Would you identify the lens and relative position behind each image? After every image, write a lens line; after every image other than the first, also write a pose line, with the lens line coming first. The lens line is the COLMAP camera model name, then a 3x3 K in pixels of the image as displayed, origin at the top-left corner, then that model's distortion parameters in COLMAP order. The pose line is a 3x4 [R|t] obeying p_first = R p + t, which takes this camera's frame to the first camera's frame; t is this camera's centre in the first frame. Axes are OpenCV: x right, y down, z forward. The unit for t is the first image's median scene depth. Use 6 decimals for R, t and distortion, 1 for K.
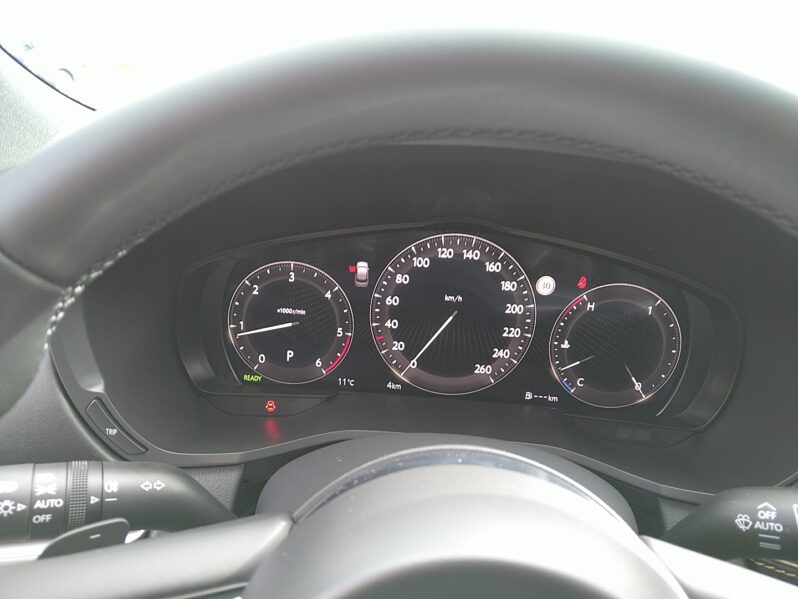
lens RADIAL K [[588.3, 0, 402.2], [0, 588.3, 288.1], [0, 0, 1]] dist [0.072240, -0.072659]
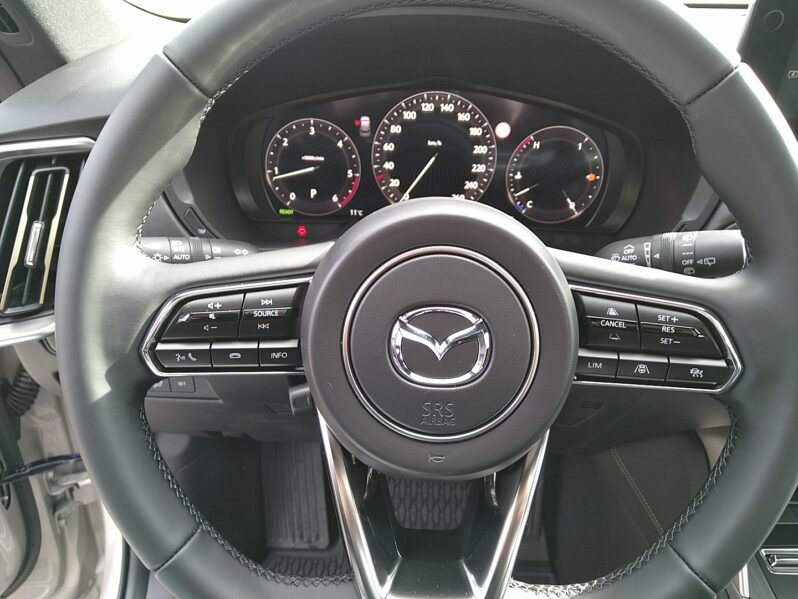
lens RADIAL K [[618.4, 0, 399.0], [0, 618.4, 299.5], [0, 0, 1]] dist [0.065615, -0.103915]
pose [[0.999462, -0.032793, 0.000471, -0.005431], [0.032367, 0.988604, 0.147020, 0.157331], [-0.005286, -0.146925, 0.989133, -0.438322]]
